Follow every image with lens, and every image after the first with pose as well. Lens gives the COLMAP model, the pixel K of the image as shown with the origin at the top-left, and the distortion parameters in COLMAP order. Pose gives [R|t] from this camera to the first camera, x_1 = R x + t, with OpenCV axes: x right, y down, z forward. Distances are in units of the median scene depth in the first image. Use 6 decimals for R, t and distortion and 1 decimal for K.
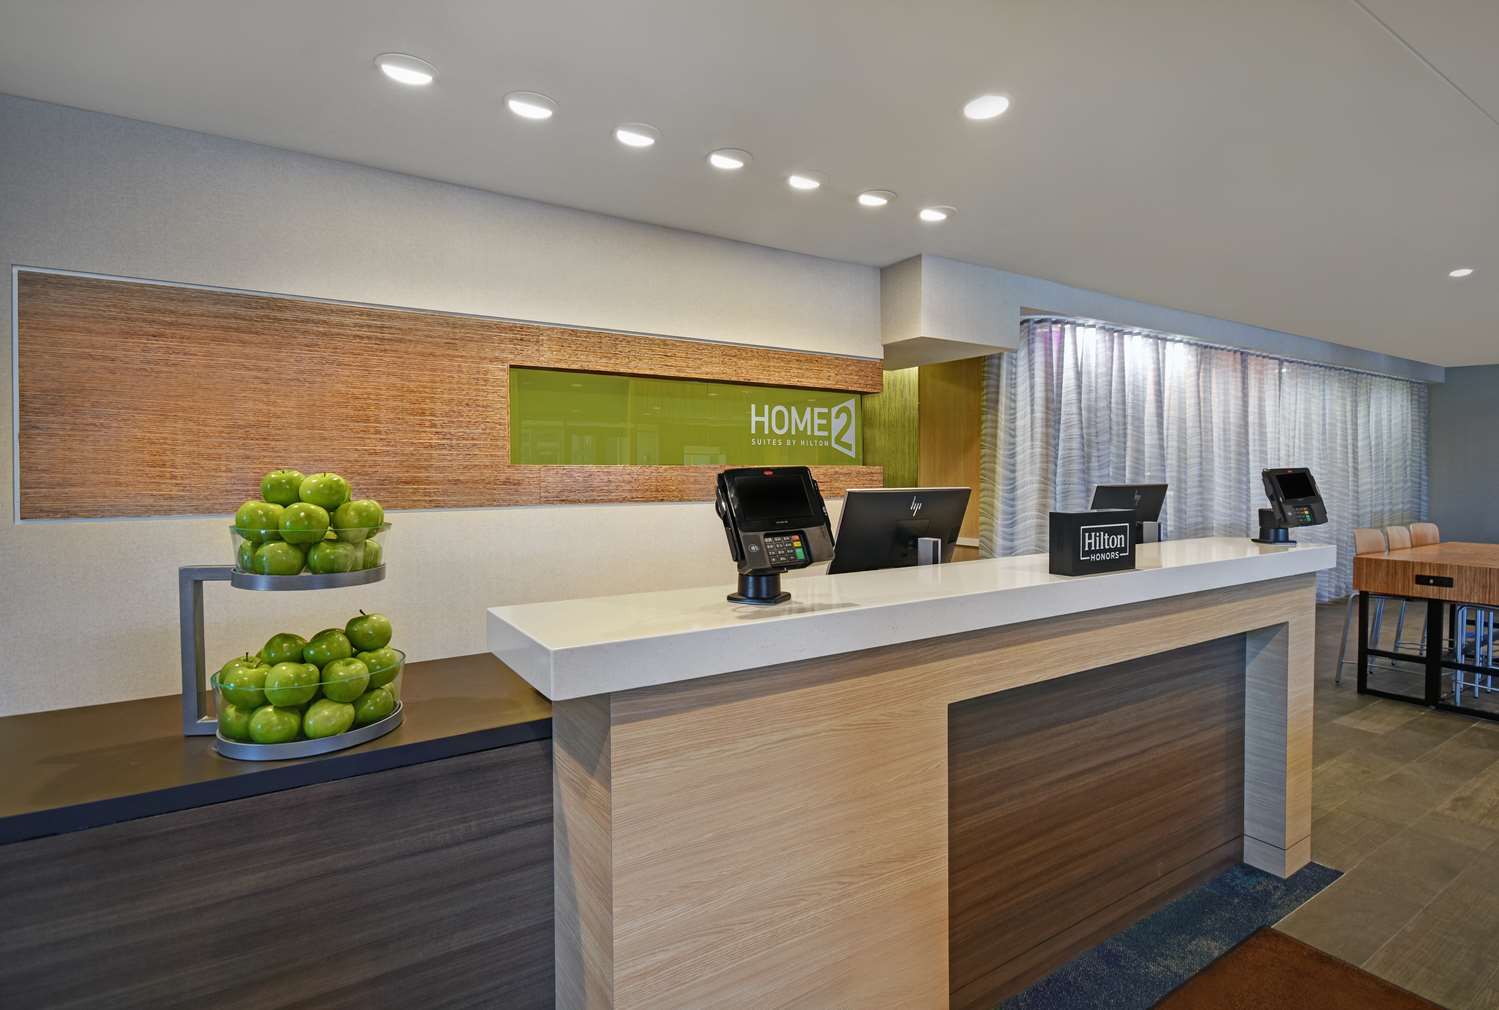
lens RADIAL K [[756.3, 0, 755.3], [0, 756.3, 471.2], [0, 0, 1]] dist [0.001338, -0.000987]
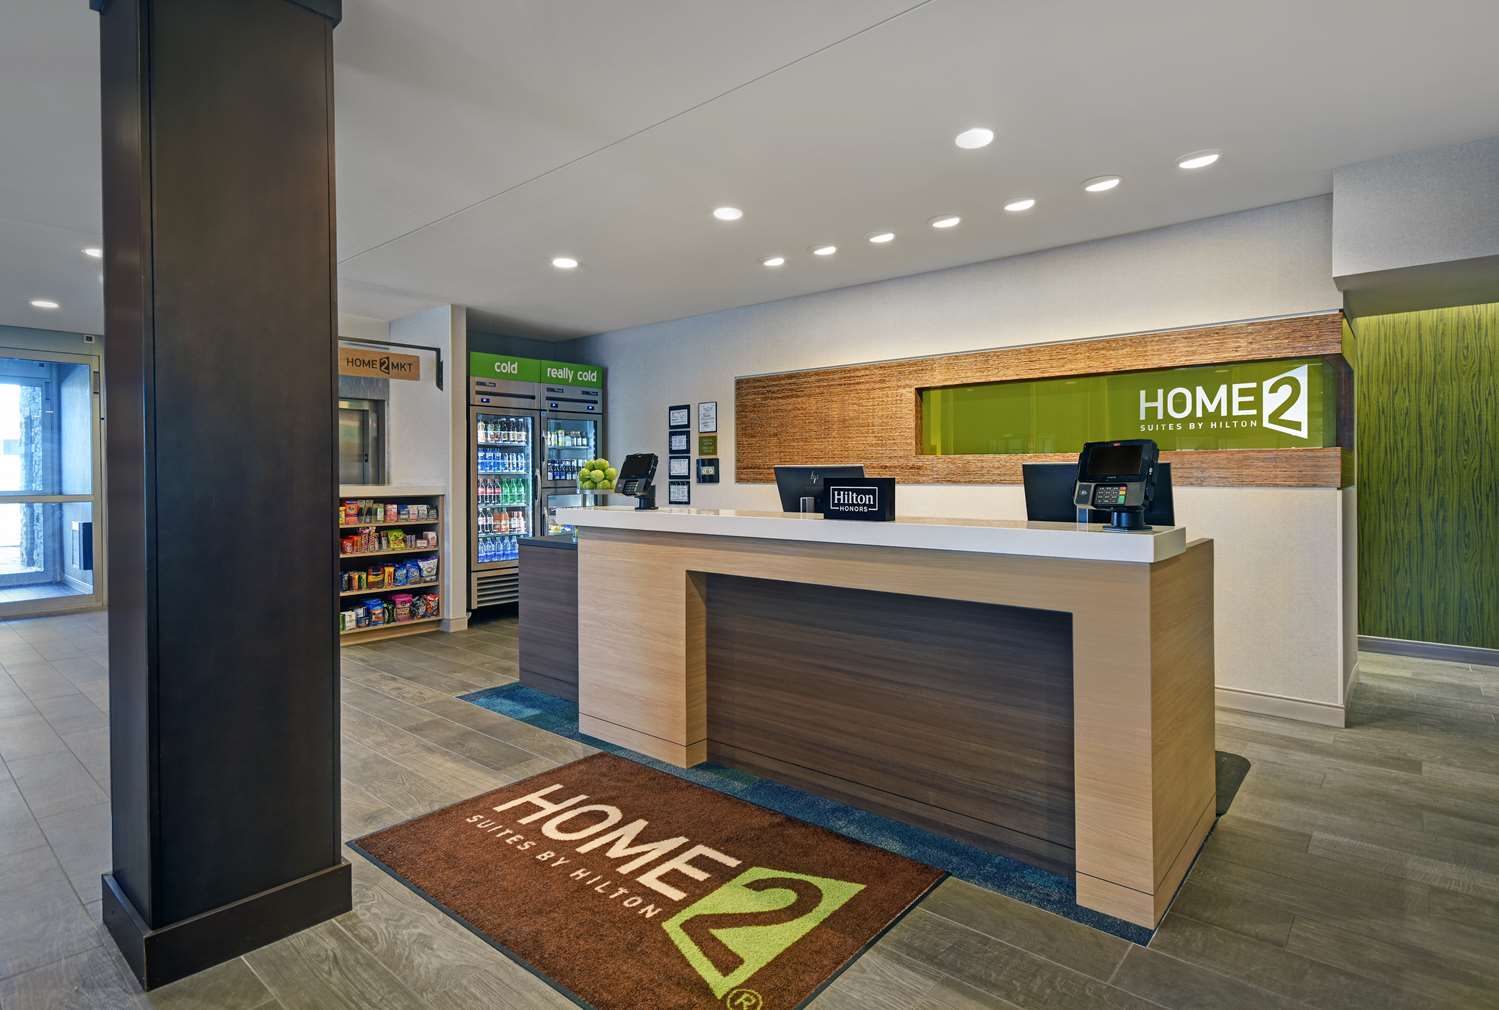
lens RADIAL K [[772.6, 0, 750.6], [0, 772.6, 476.7], [0, 0, 1]] dist [0.001795, 0.000147]
pose [[0.281952, 0.006169, -0.959409, 0.932471], [0.004714, 0.999958, 0.007815, 0.017026], [0.959417, -0.006726, 0.281911, 0.237320]]
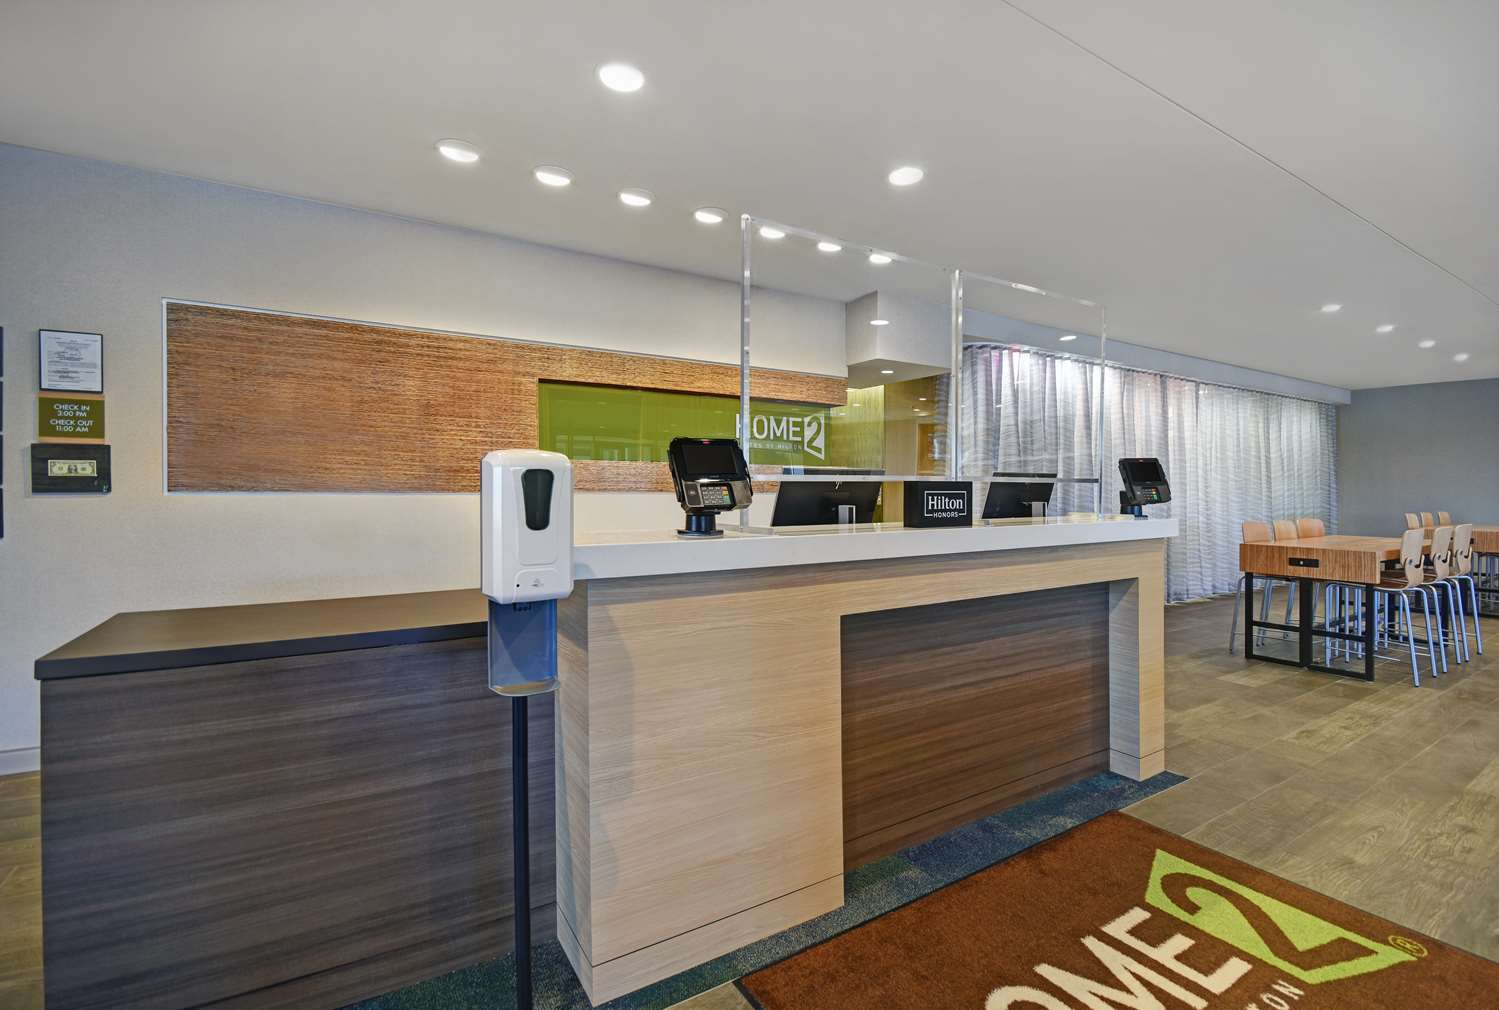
lens RADIAL K [[674.4, 0, 748.4], [0, 674.4, 485.4], [0, 0, 1]] dist [-0.003204, -0.000343]
pose [[0.999662, 0.008343, -0.024611, 0.046391], [-0.008316, 0.999965, 0.001221, 0.028603], [0.024621, -0.001016, 0.999696, -0.096775]]
